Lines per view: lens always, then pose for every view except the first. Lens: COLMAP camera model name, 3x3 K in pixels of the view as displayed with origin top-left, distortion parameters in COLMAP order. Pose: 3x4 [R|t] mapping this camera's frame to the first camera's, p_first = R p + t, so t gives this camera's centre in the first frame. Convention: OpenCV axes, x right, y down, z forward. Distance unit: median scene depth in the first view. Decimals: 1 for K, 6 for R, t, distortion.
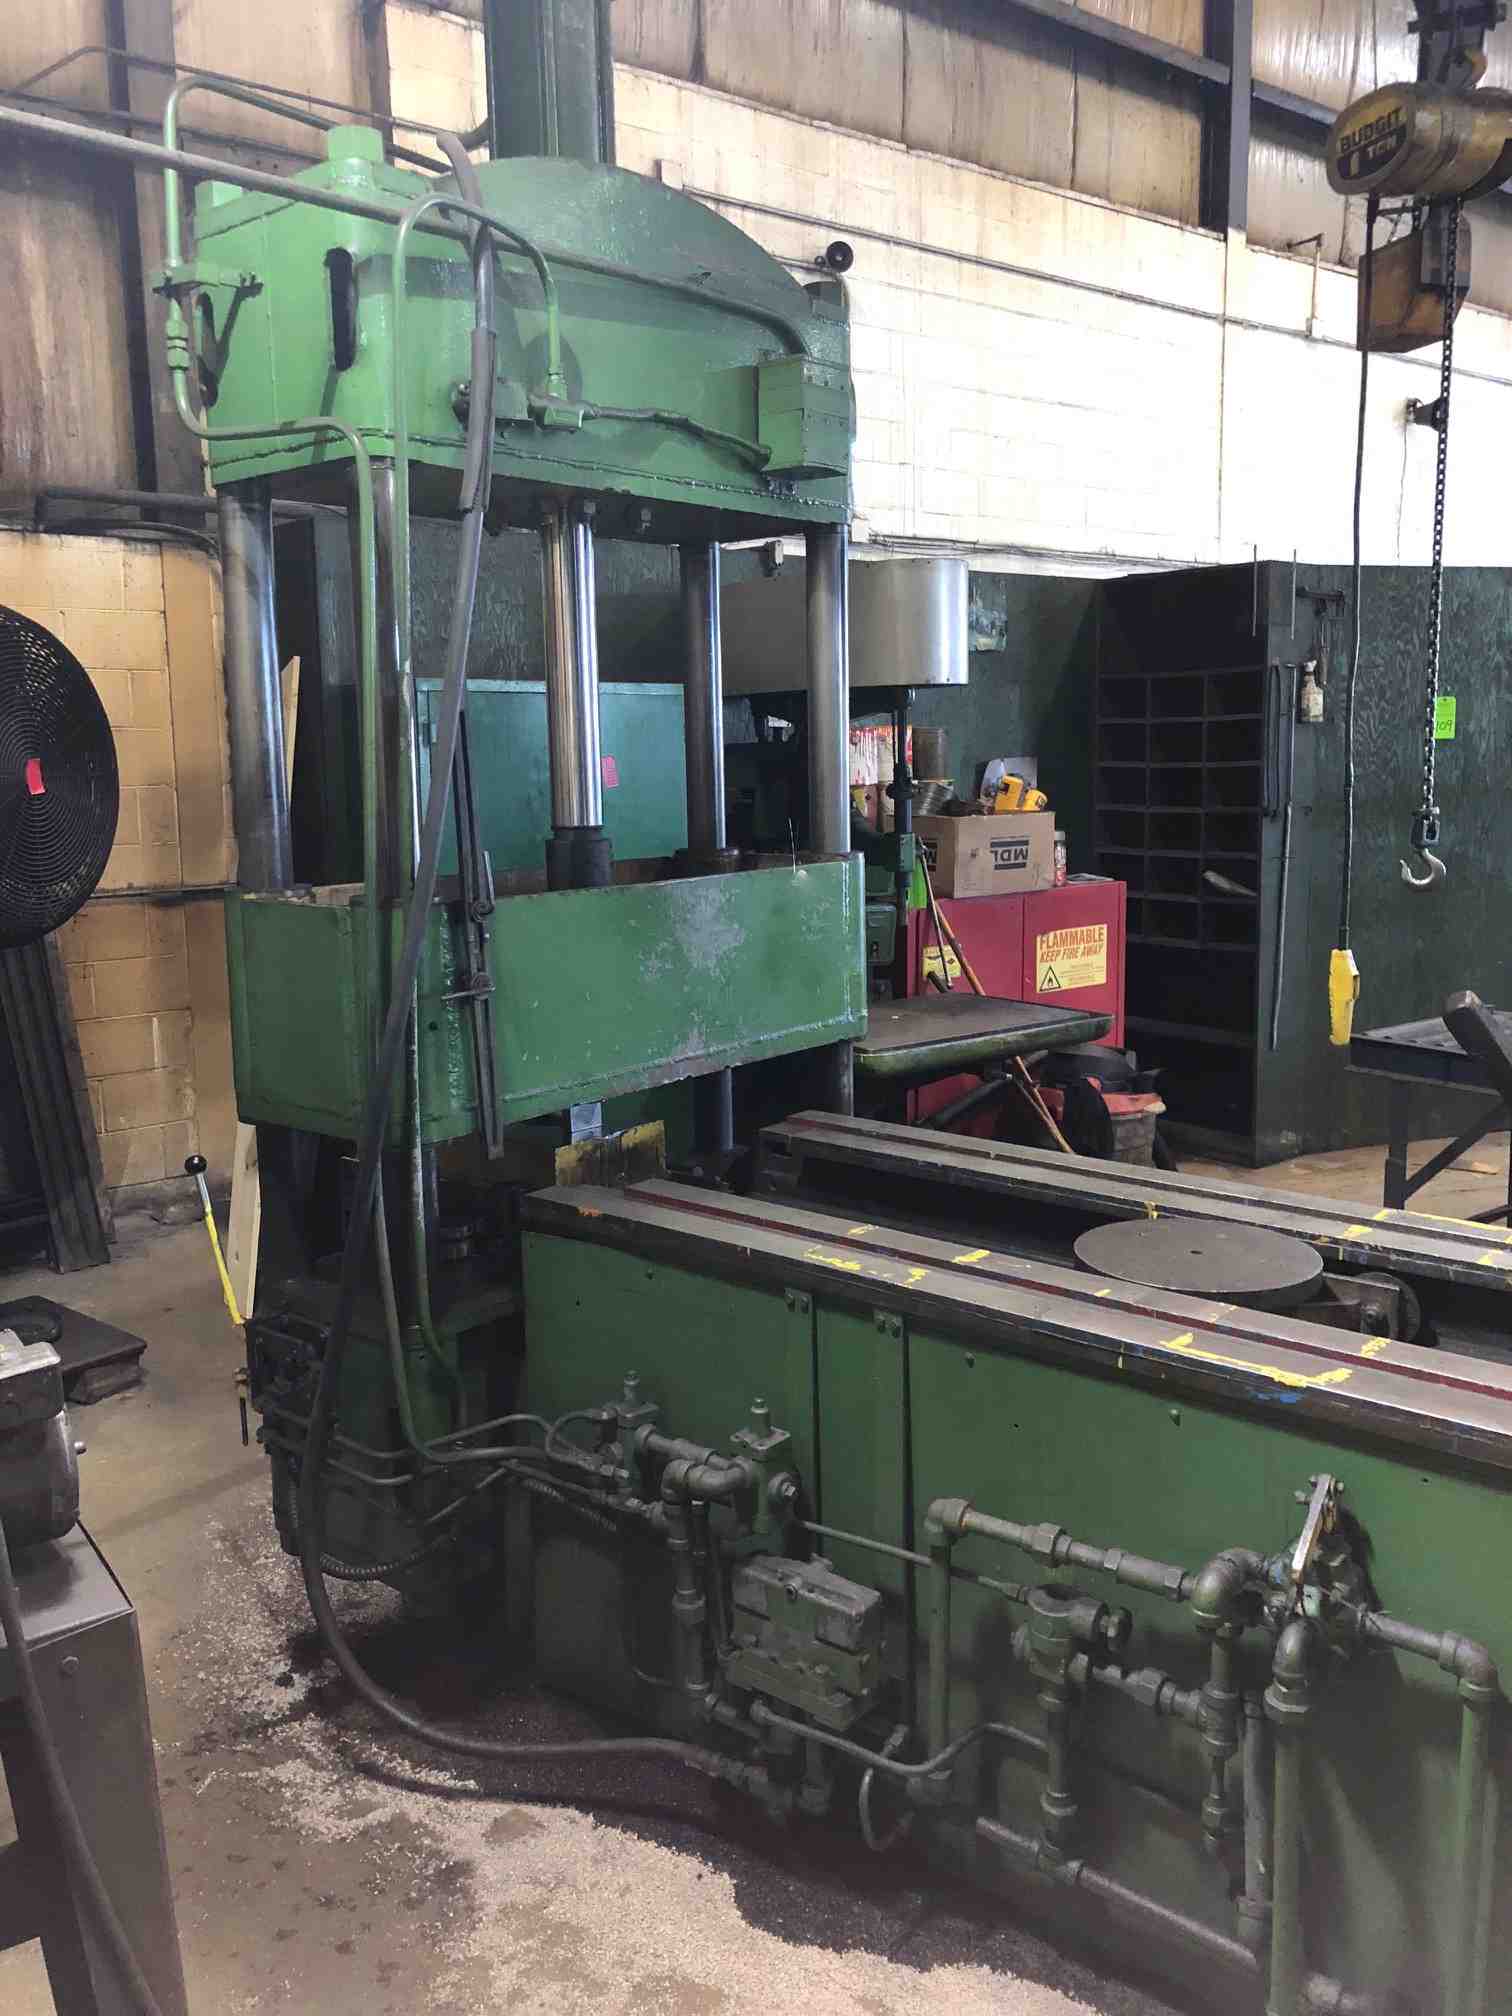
lens RADIAL K [[1663.9, 0, 759.2], [0, 1663.9, 1012.3], [0, 0, 1]] dist [0.037860, -0.020790]
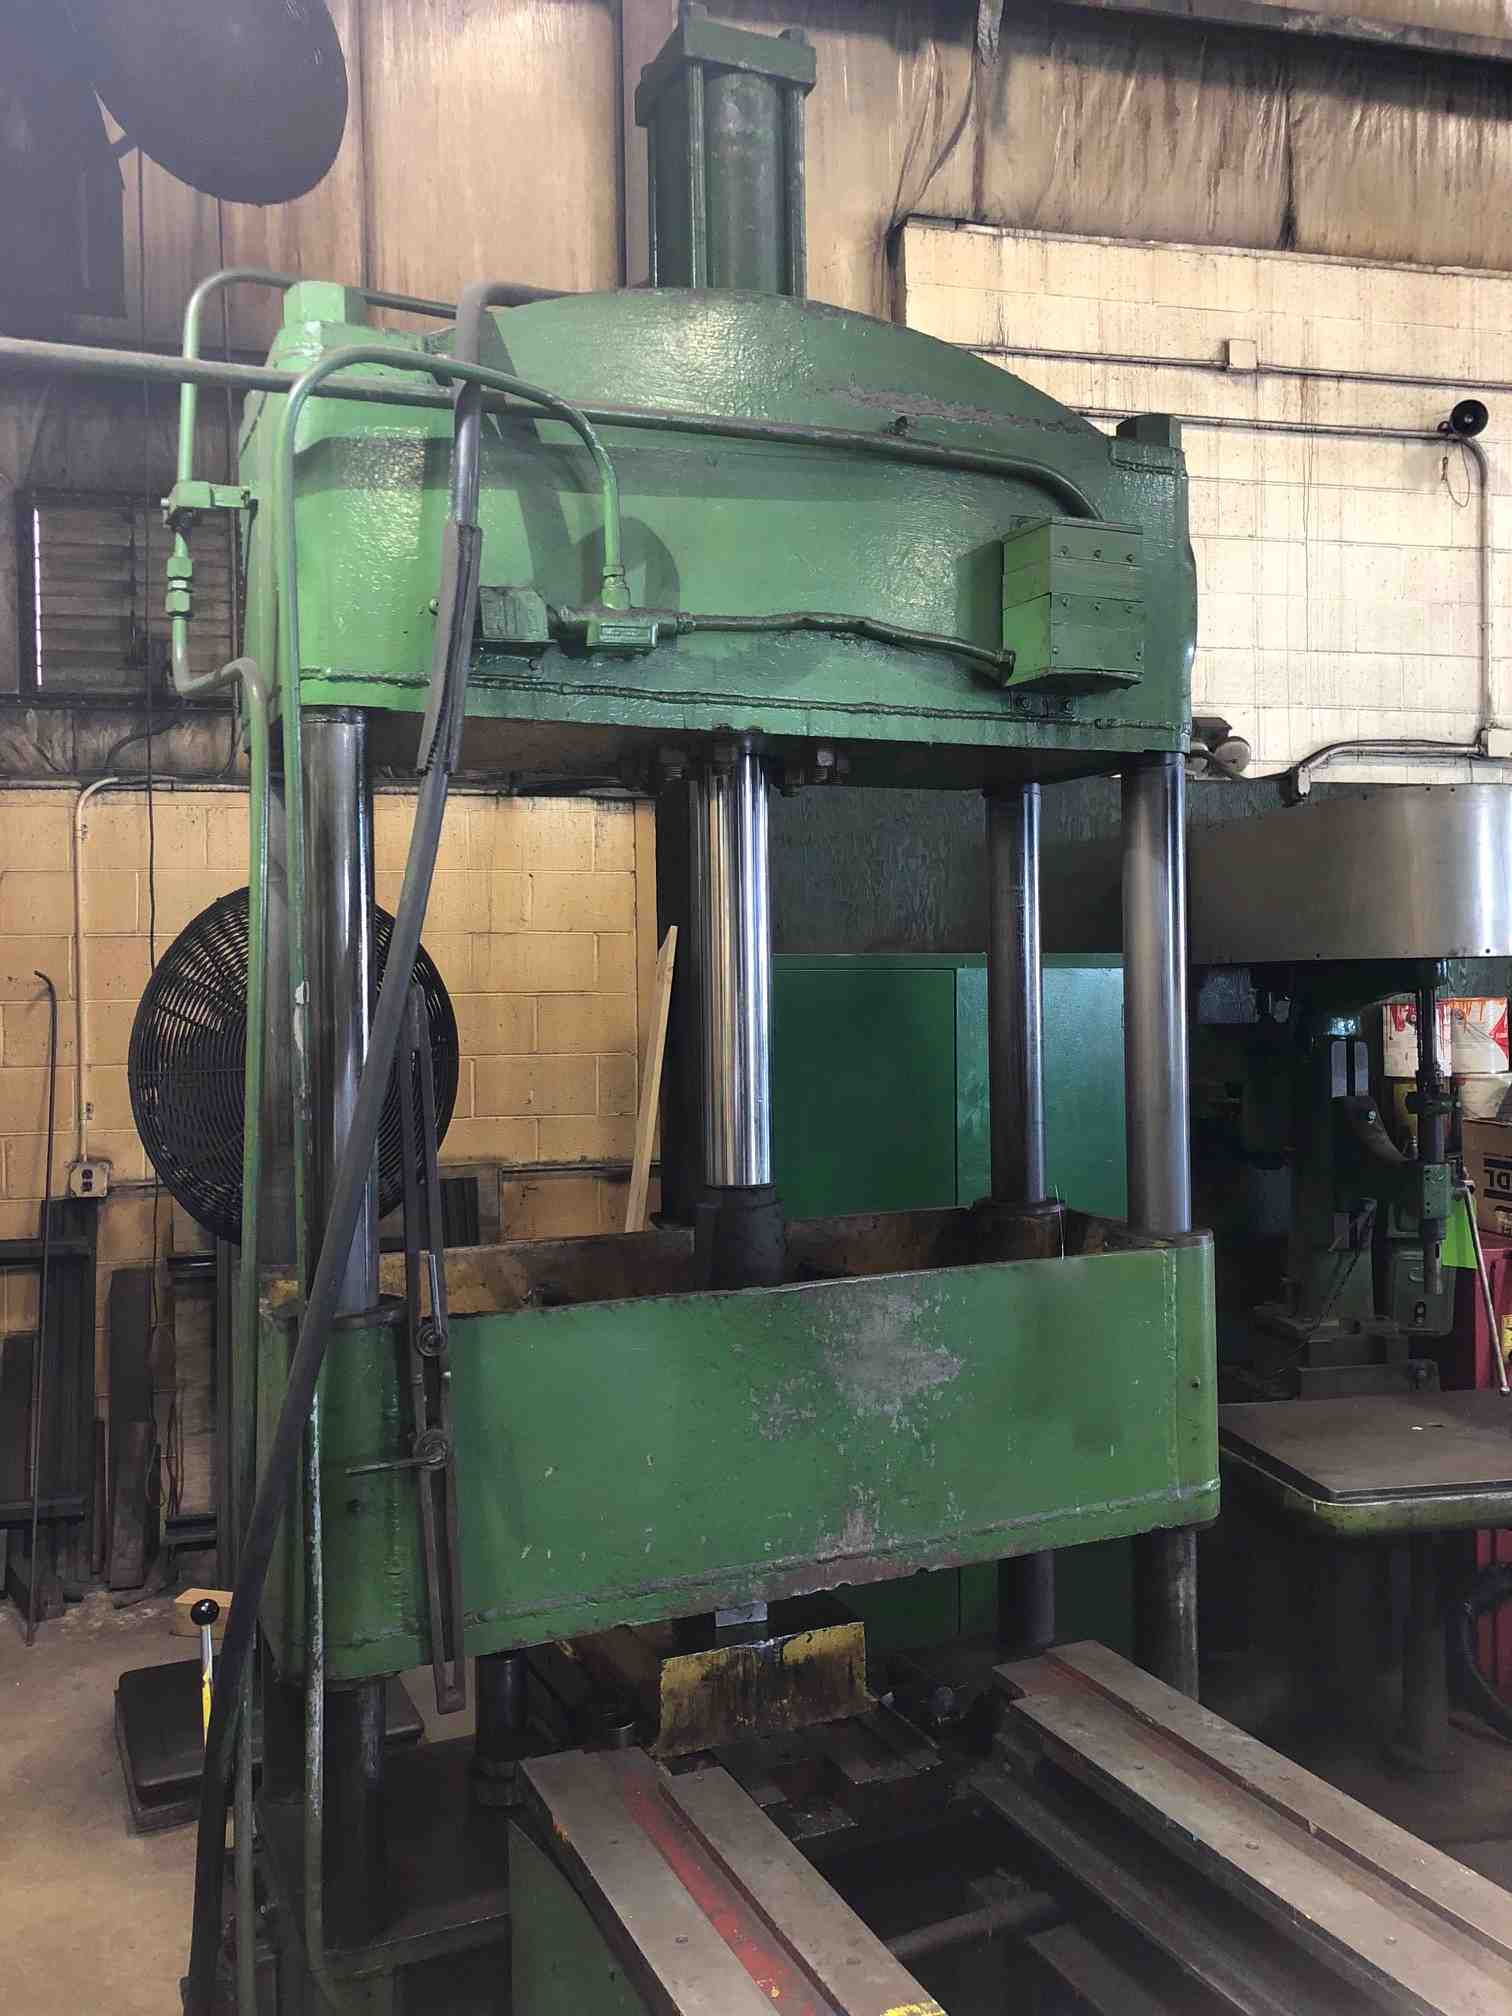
lens RADIAL K [[1663.9, 0, 756.4], [0, 1663.9, 998.5], [0, 0, 1]] dist [0.037860, -0.020790]
pose [[0.900087, 0.013501, -0.435502, 0.205313], [-0.073589, 0.989872, -0.121404, -0.104690], [0.429452, 0.141322, 0.891964, 0.357614]]
